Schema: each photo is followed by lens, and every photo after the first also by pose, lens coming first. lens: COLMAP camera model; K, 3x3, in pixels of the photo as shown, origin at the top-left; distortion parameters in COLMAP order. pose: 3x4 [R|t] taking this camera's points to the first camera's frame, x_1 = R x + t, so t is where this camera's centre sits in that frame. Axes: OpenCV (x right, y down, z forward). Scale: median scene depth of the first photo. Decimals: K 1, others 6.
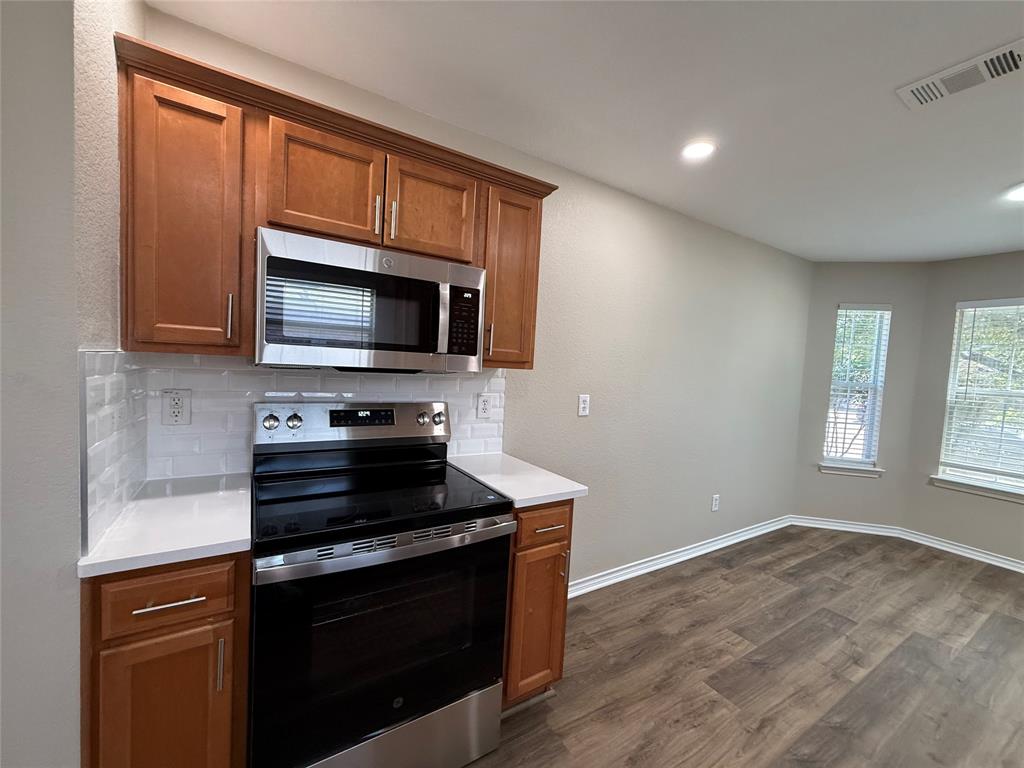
lens RADIAL K [[408.2, 0, 512.4], [0, 408.2, 386.3], [0, 0, 1]] dist [0.000531, 0.000081]
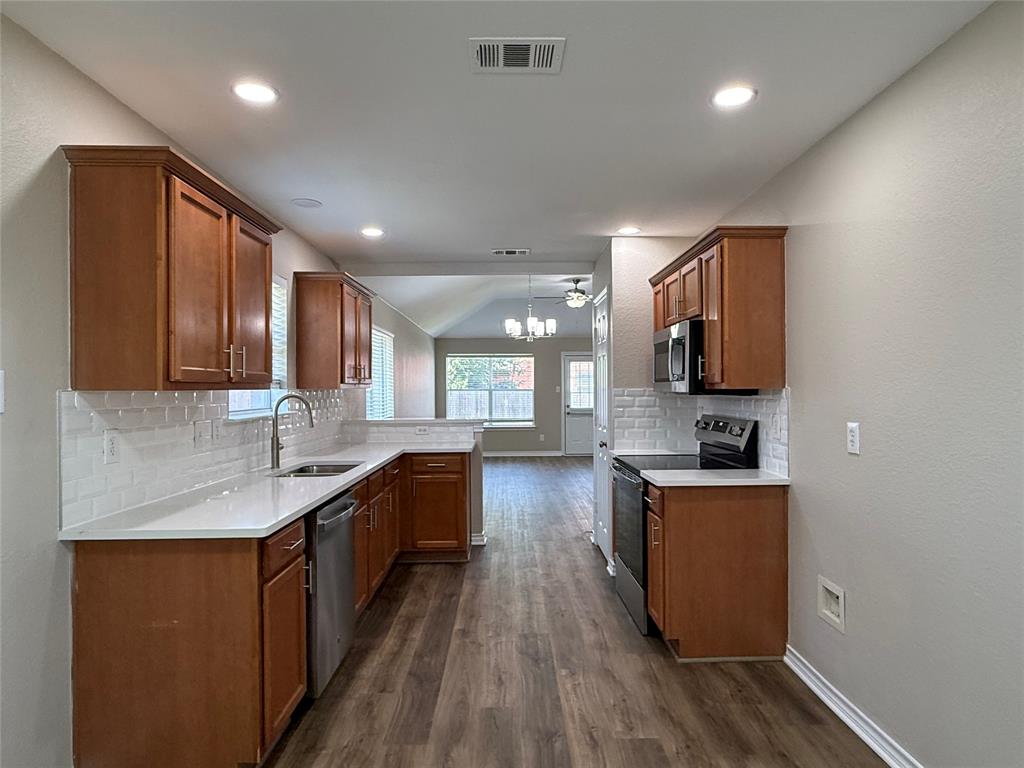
lens RADIAL K [[604.0, 0, 517.8], [0, 604.0, 388.1], [0, 0, 1]] dist [-0.002185, -0.000197]
pose [[-0.510889, -0.051890, -0.858079, 1.469789], [-0.067523, 0.997515, -0.020120, 0.023729], [0.856991, 0.047661, -0.513123, 1.144094]]
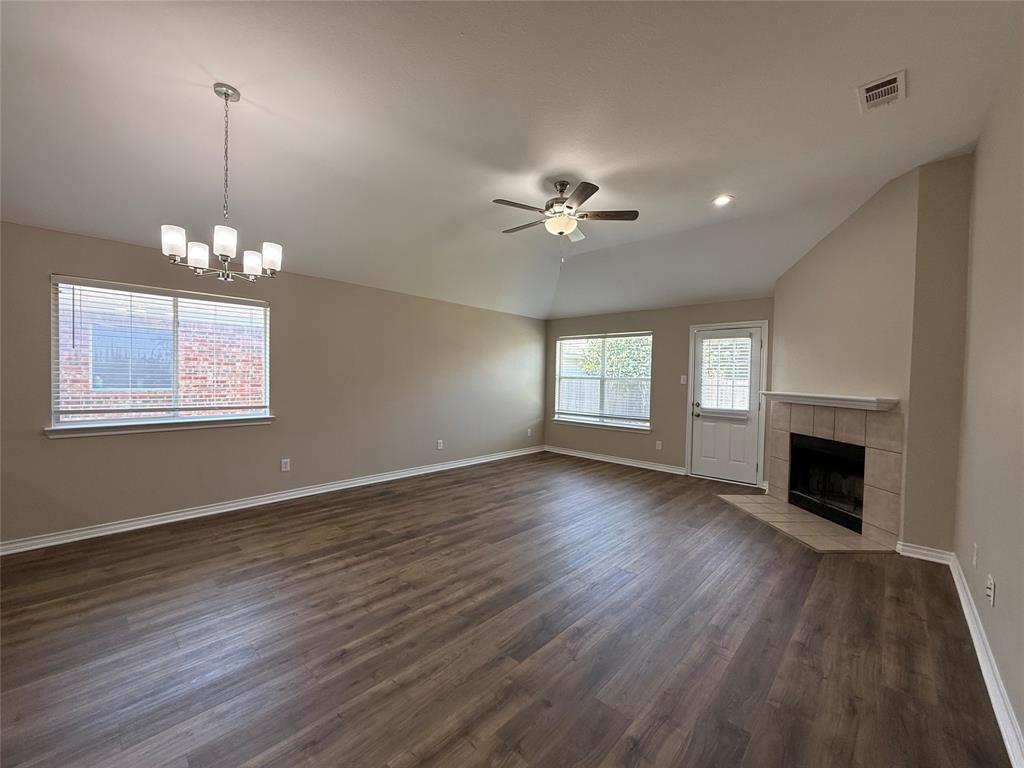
lens RADIAL K [[408.2, 0, 512.0], [0, 408.2, 387.9], [0, 0, 1]] dist [0.000531, 0.000081]
pose [[-0.963233, -0.061013, -0.261648, -1.811502], [-0.081299, 0.994407, 0.067414, -0.140112], [0.256071, 0.086208, -0.962806, 0.859737]]
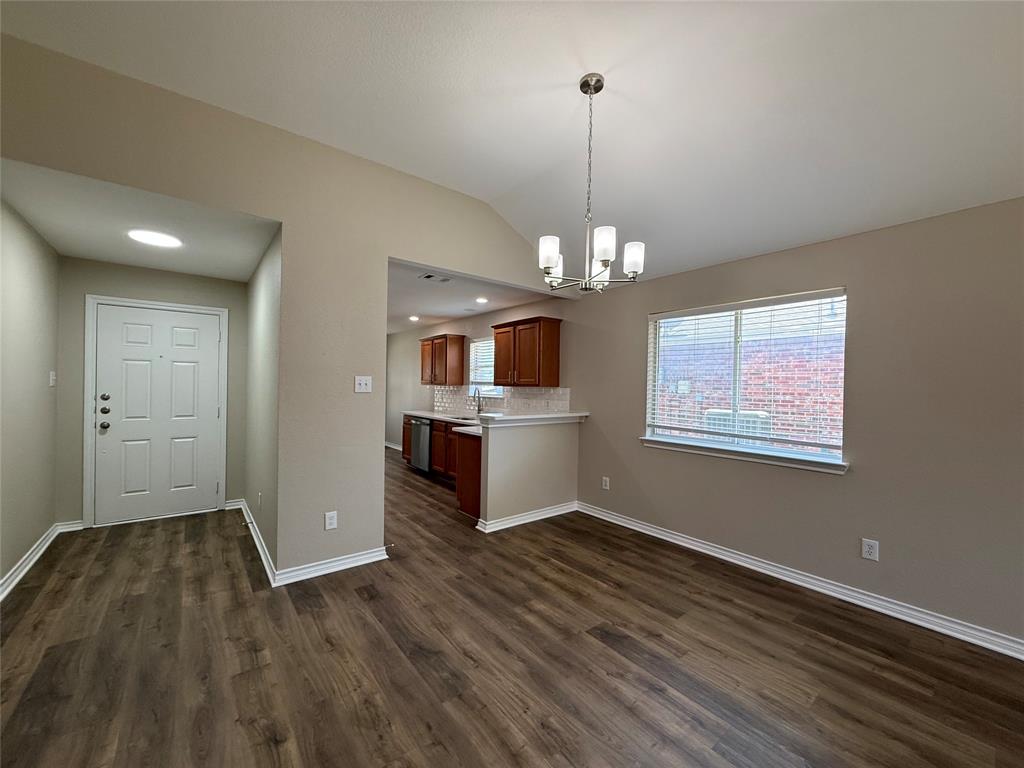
lens RADIAL K [[408.2, 0, 511.5], [0, 408.2, 387.1], [0, 0, 1]] dist [0.000531, 0.000081]
pose [[-0.110232, -0.061493, 0.992002, -2.337062], [0.030611, 0.997401, 0.065229, -0.126866], [-0.993434, 0.037557, -0.108063, -0.157726]]
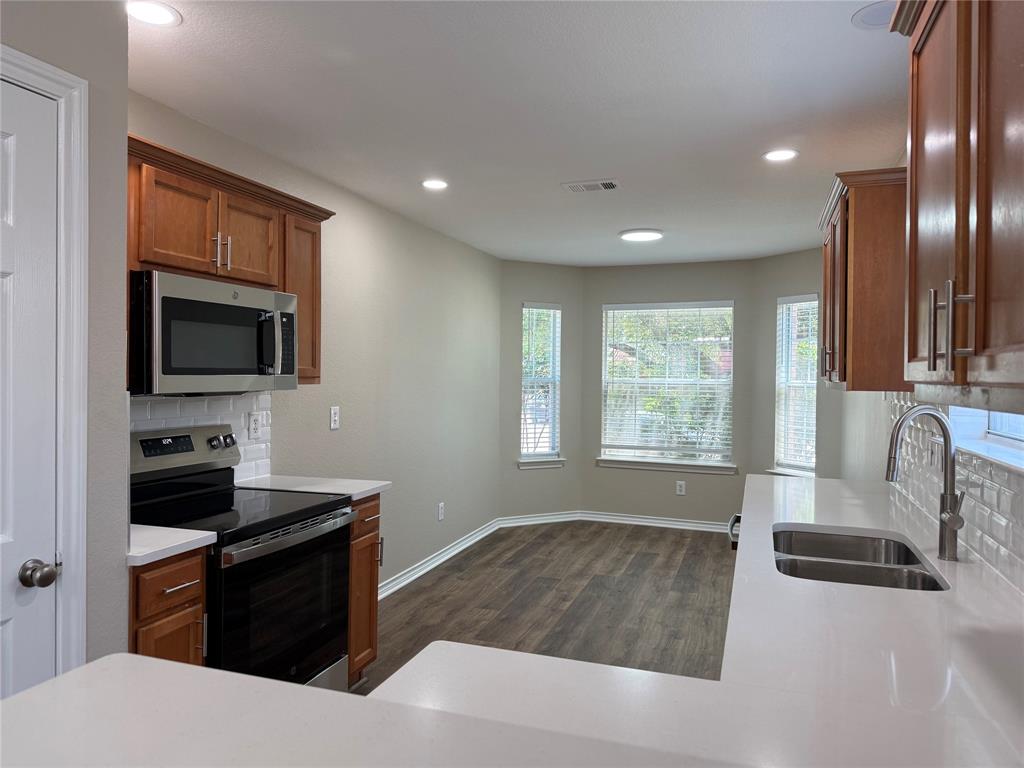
lens RADIAL K [[713.7, 0, 513.3], [0, 713.7, 378.7], [0, 0, 1]] dist [0.098908, -0.002846]
pose [[0.772257, -0.049692, 0.633363, -0.612336], [0.064831, 0.997896, -0.000757, -0.017639], [-0.631993, 0.041646, 0.773854, -0.610070]]
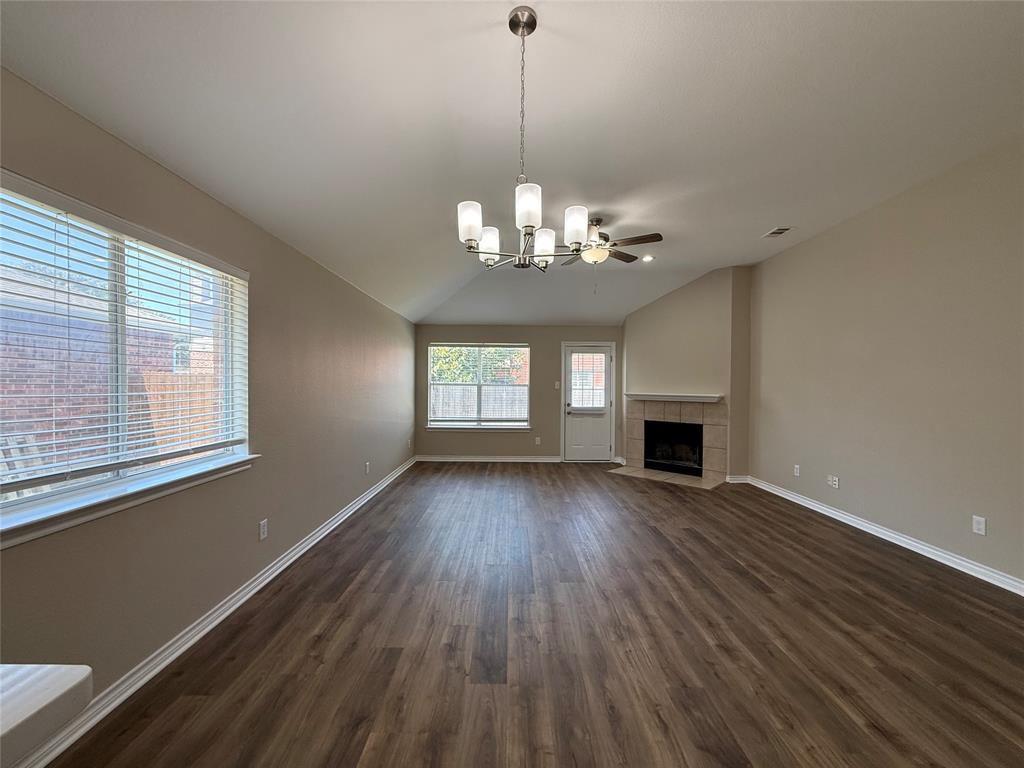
lens RADIAL K [[408.2, 0, 512.6], [0, 408.2, 386.8], [0, 0, 1]] dist [0.000531, 0.000081]
pose [[-0.521955, -0.048585, -0.851588, -0.588970], [-0.080328, 0.996739, -0.007631, -0.036072], [0.849182, 0.064423, -0.524156, -0.016887]]
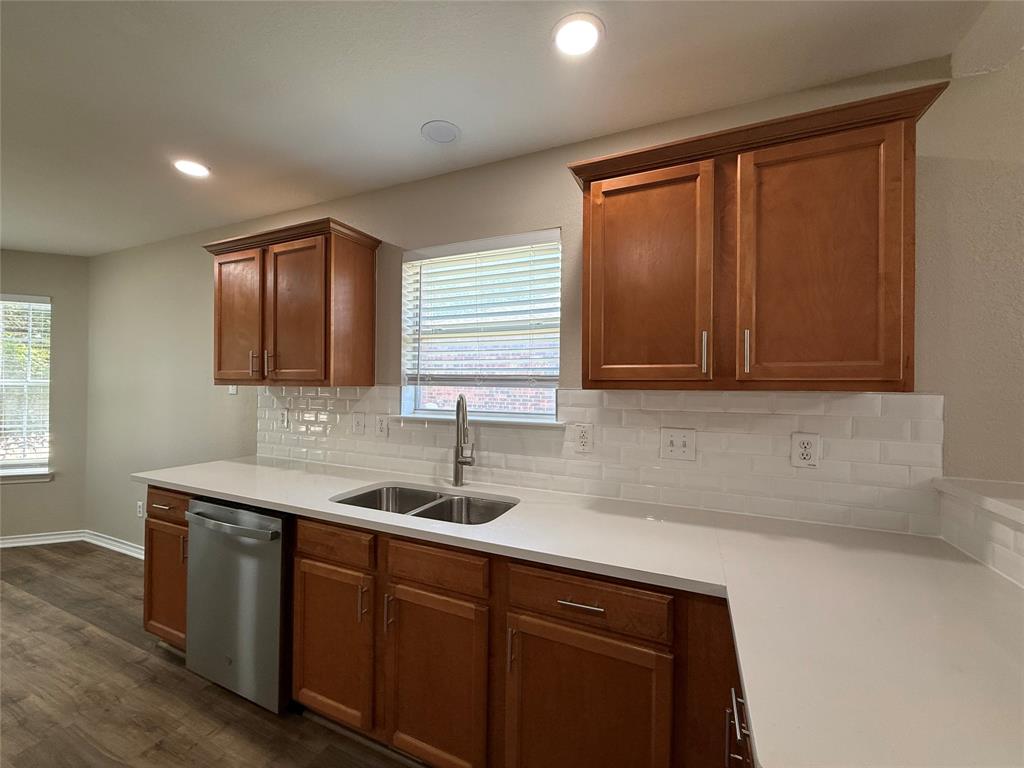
lens RADIAL K [[408.2, 0, 511.9], [0, 408.2, 385.8], [0, 0, 1]] dist [0.000531, 0.000081]
pose [[-0.561738, -0.060588, 0.825094, -0.377369], [0.002833, 0.997168, 0.075152, -0.032162], [-0.827310, 0.044554, -0.559975, 0.158361]]
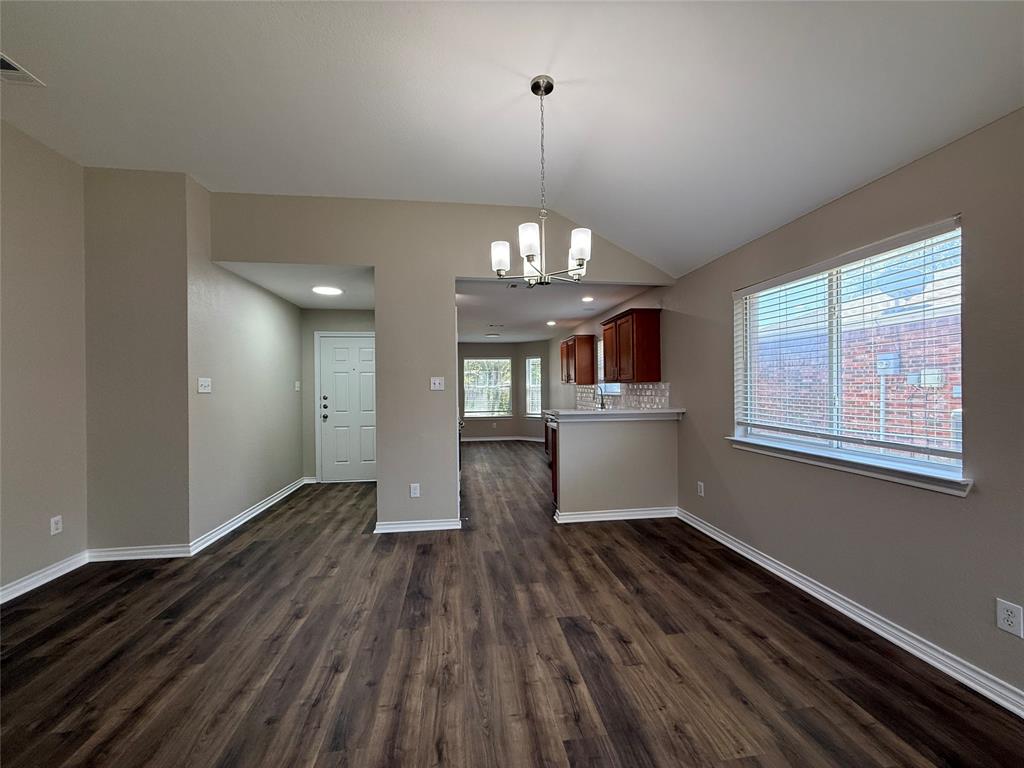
lens RADIAL K [[408.2, 0, 510.3], [0, 408.2, 387.1], [0, 0, 1]] dist [0.000531, 0.000081]
pose [[0.408445, -0.057704, 0.910957, -2.343228], [0.081584, 0.996313, 0.026532, -0.064340], [-0.909130, 0.063482, 0.411647, -0.809985]]
